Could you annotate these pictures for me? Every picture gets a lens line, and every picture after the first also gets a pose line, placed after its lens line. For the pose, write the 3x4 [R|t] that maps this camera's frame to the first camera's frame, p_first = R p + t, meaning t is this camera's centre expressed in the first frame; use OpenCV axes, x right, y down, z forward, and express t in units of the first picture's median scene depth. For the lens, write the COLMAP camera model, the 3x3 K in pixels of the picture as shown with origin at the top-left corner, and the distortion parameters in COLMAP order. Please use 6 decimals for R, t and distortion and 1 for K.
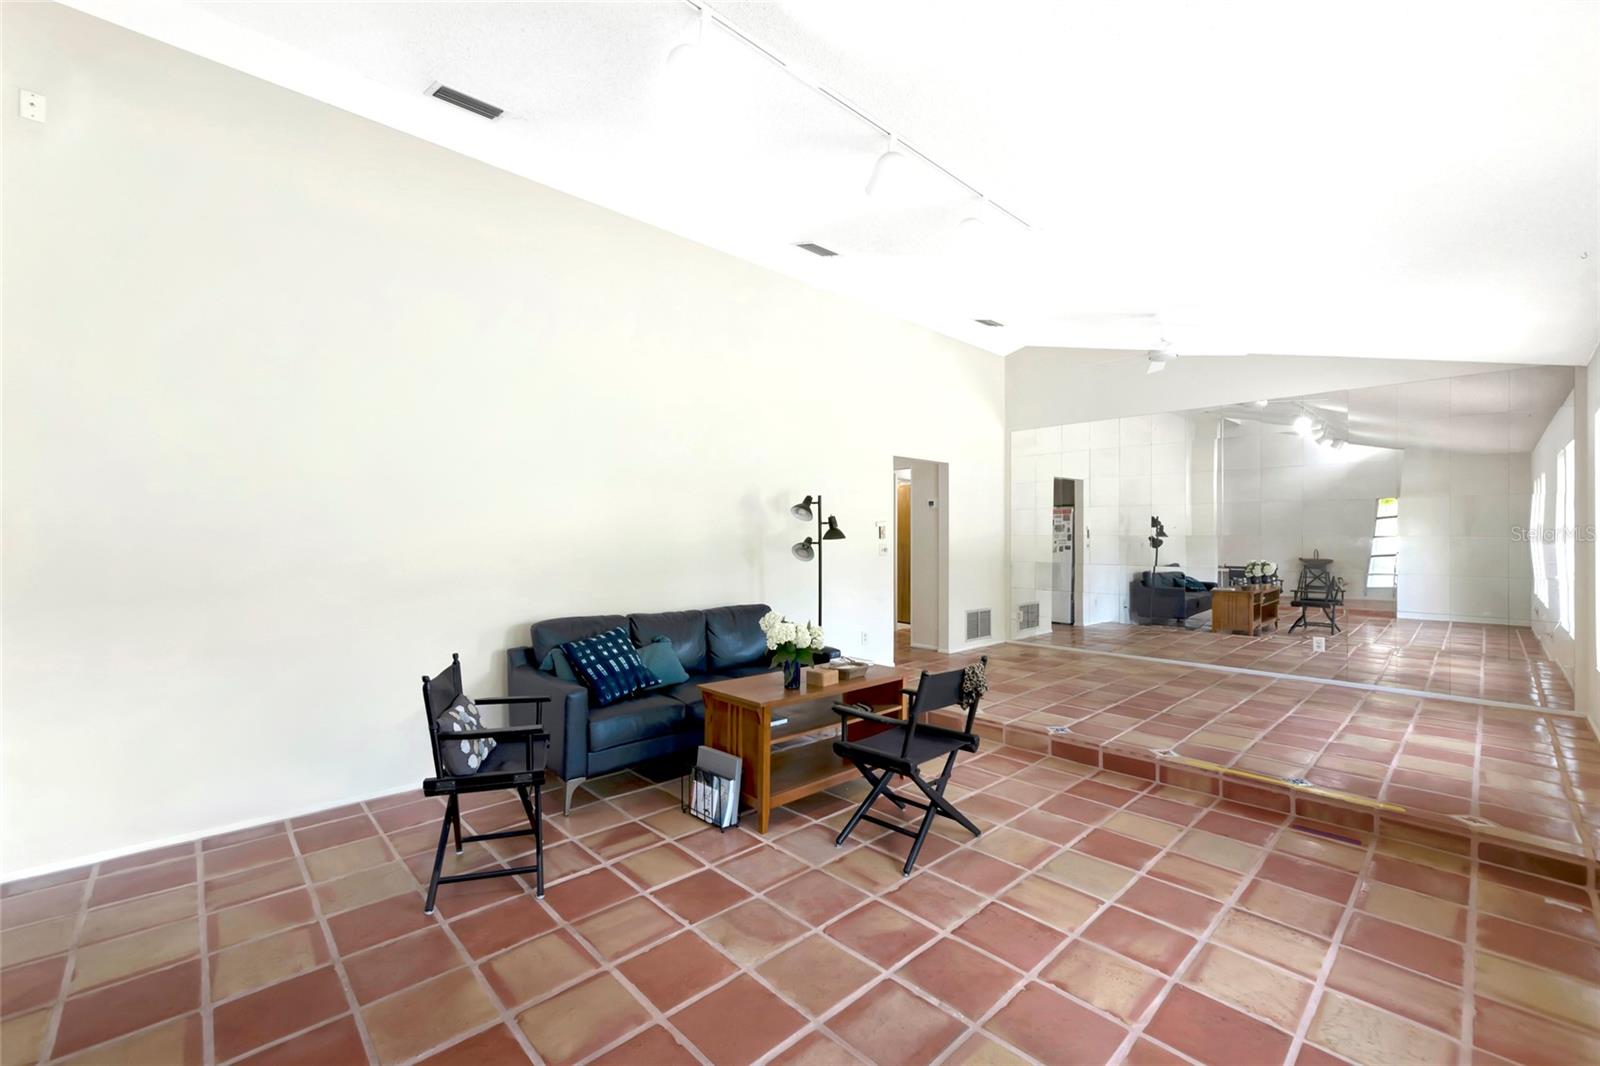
lens RADIAL K [[644.0, 0, 800.0], [0, 644.0, 533.0], [0, 0, 1]] dist [-0.004637, -0.000013]
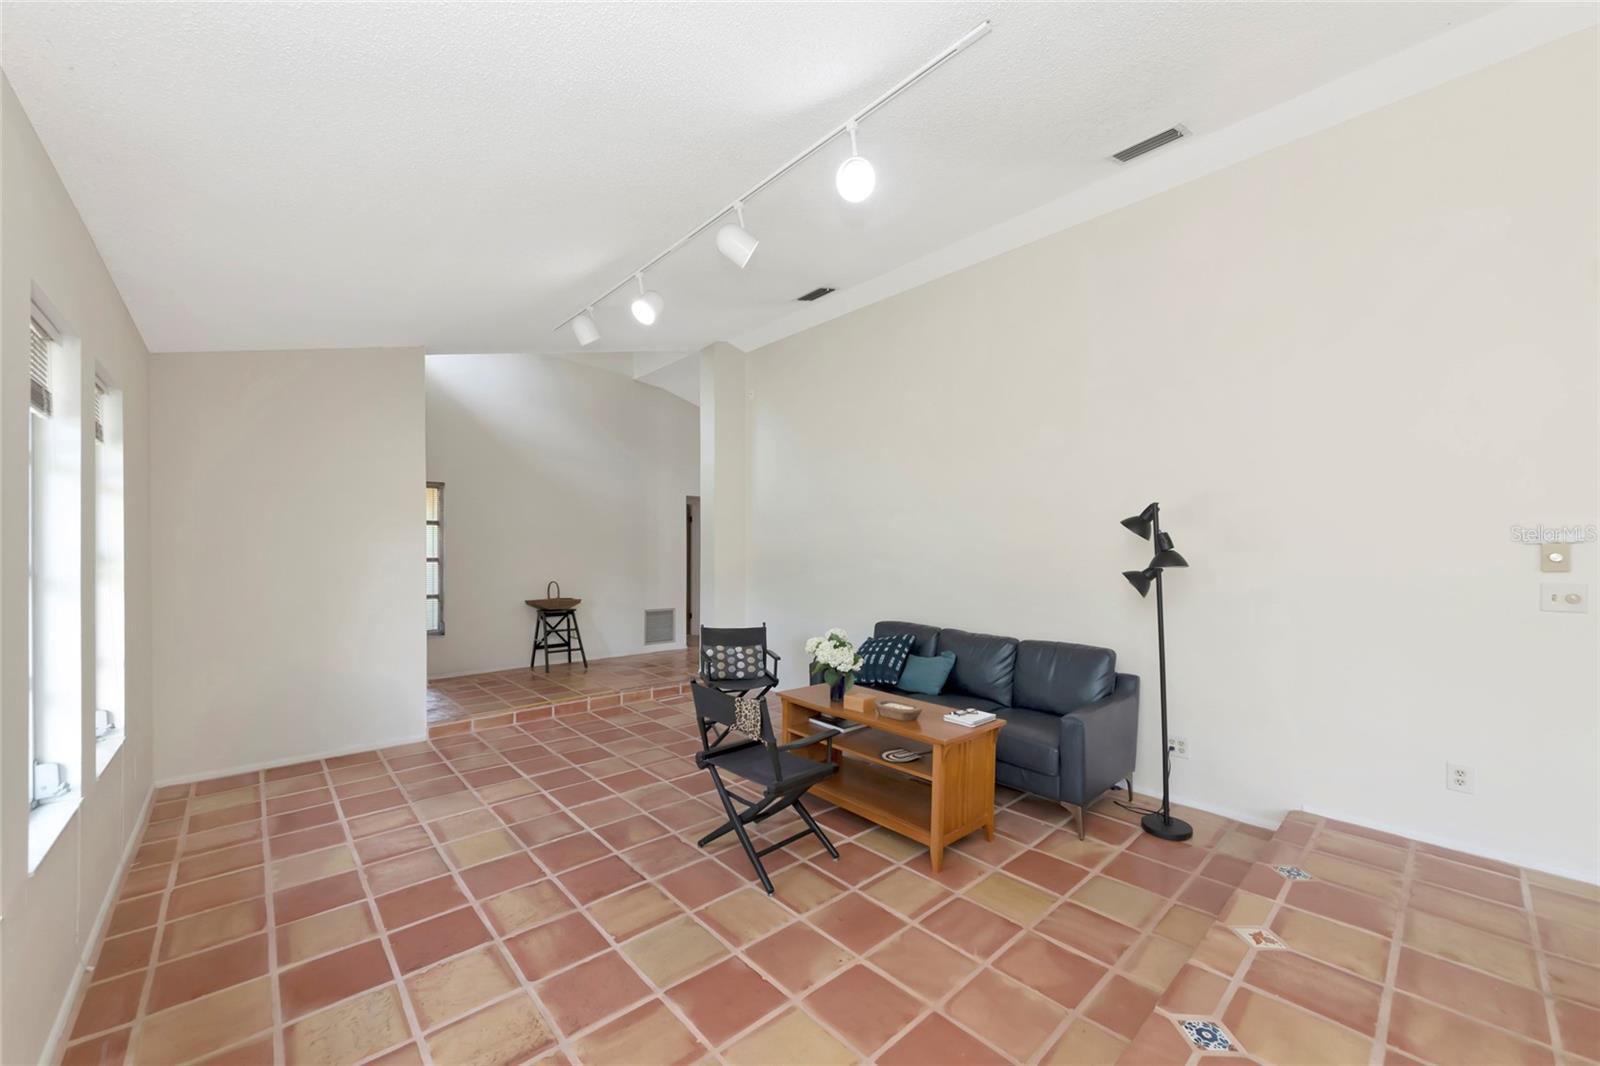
lens RADIAL K [[596.9, 0, 800.0], [0, 596.9, 533.0], [0, 0, 1]] dist [-0.000487, -0.000096]
pose [[0.003830, -0.023883, -0.999707, 1.460648], [0.010032, 0.999665, -0.023843, -0.036445], [0.999942, -0.009938, 0.004068, 1.326685]]
